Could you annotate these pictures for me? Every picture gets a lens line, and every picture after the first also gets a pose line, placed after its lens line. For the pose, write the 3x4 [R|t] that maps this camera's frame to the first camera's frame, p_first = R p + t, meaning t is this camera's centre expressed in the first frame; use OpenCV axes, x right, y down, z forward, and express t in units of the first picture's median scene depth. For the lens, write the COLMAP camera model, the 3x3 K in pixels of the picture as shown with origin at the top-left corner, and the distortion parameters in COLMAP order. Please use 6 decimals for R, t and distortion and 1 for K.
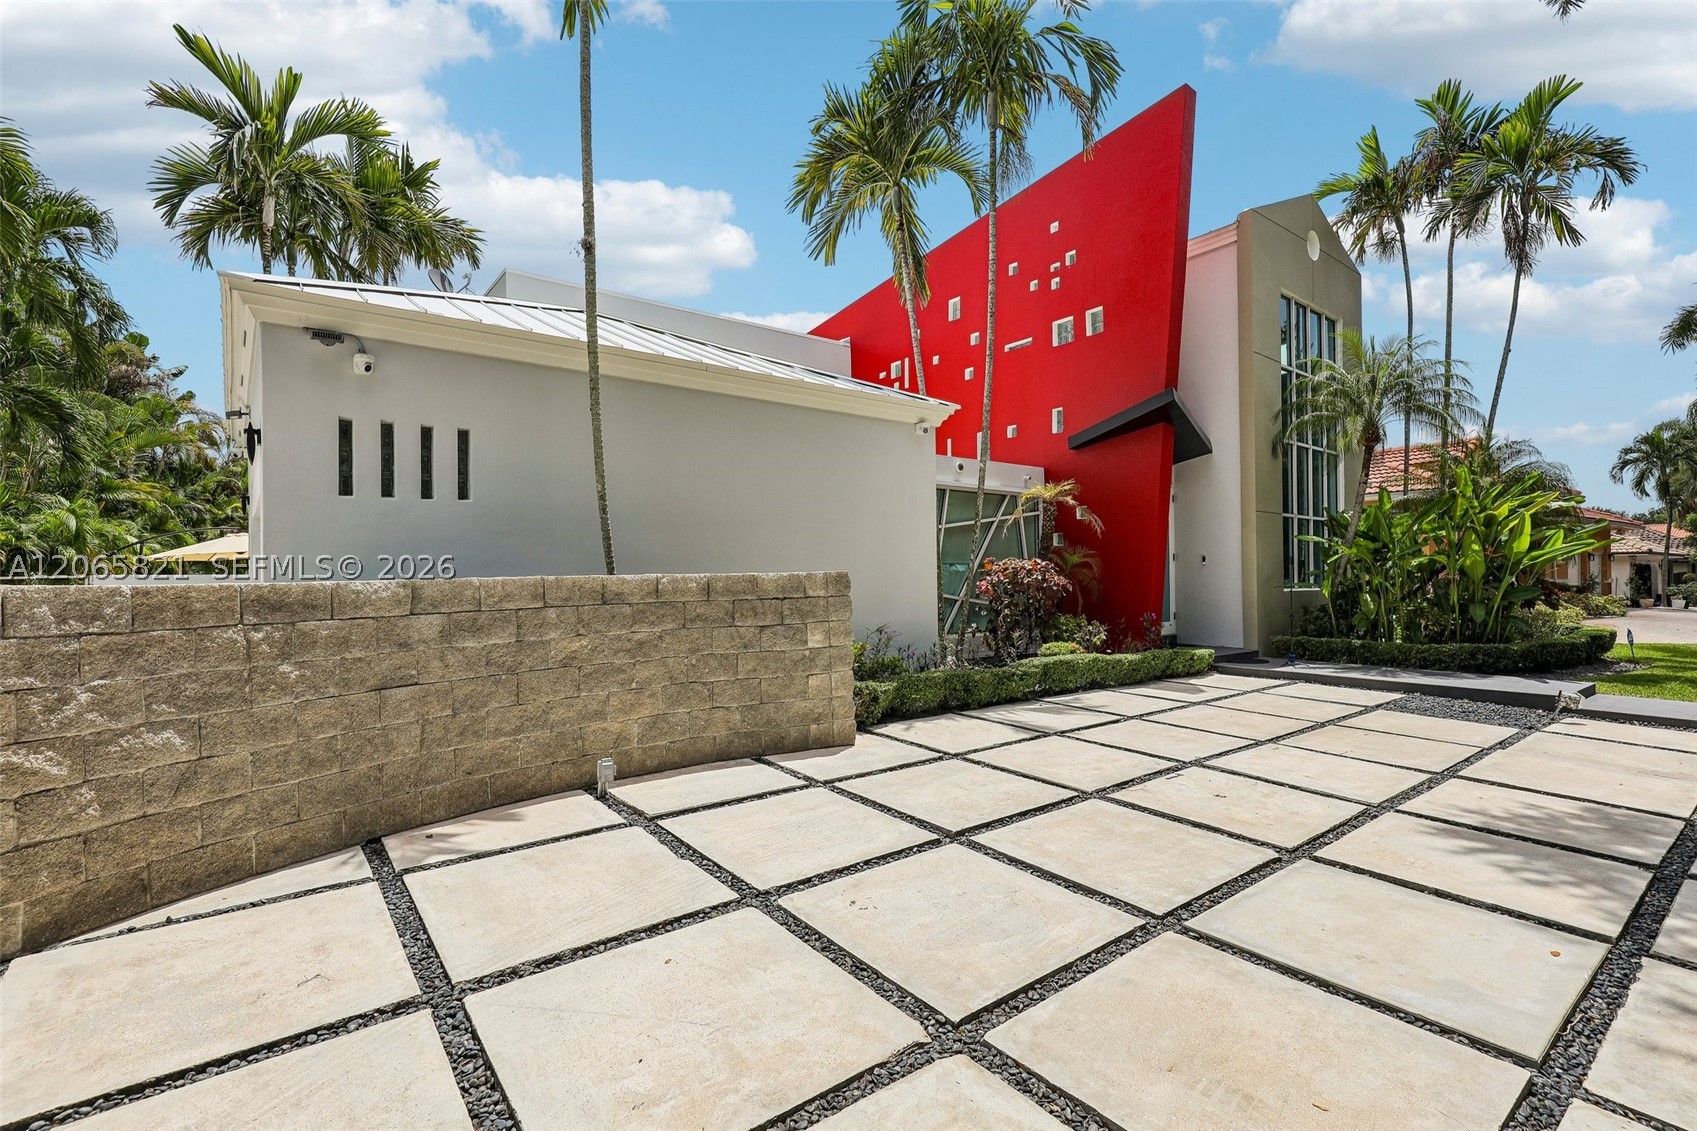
lens RADIAL K [[785.8, 0, 860.8], [0, 785.8, 566.5], [0, 0, 1]] dist [0.014509, -0.000255]
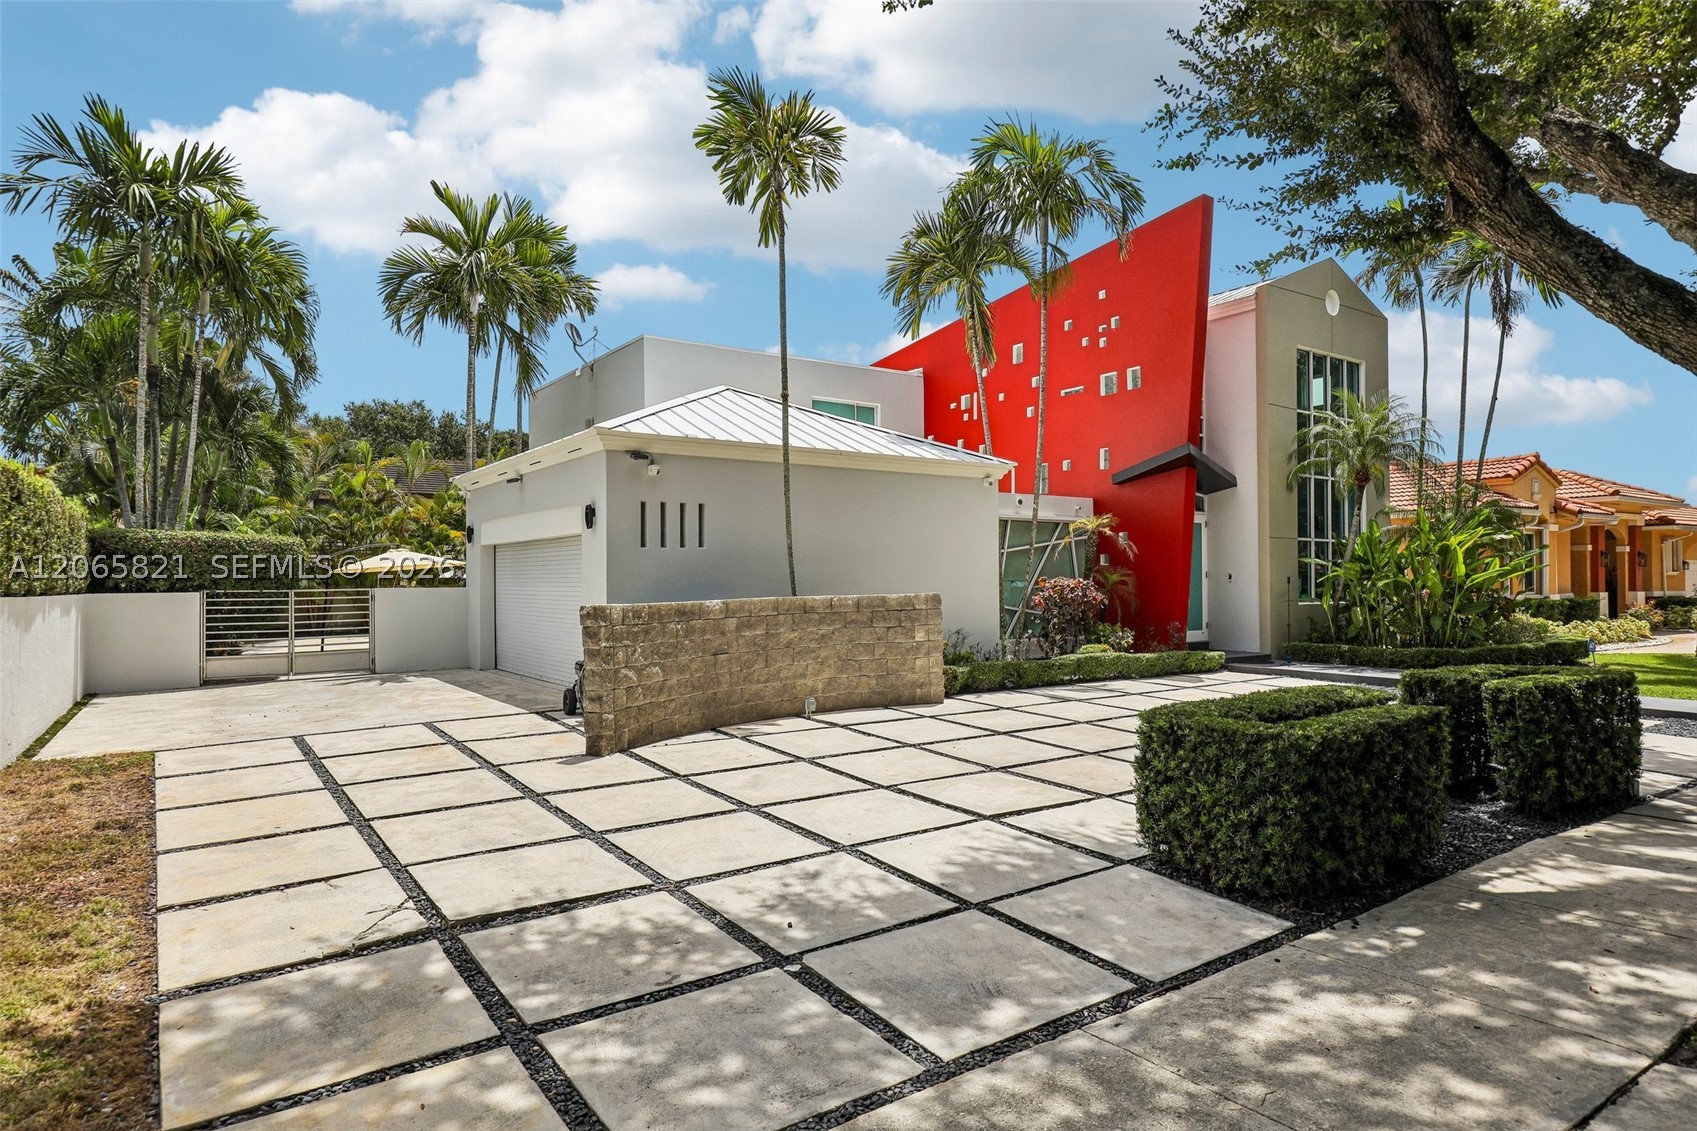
lens RADIAL K [[989.8, 0, 842.2], [0, 989.8, 558.4], [0, 0, 1]] dist [0.007707, 0.001419]
pose [[0.997541, 0.003375, -0.070011, -0.045611], [-0.003812, 0.999974, -0.006114, -0.031506], [0.069988, 0.006366, 0.997528, -0.619844]]
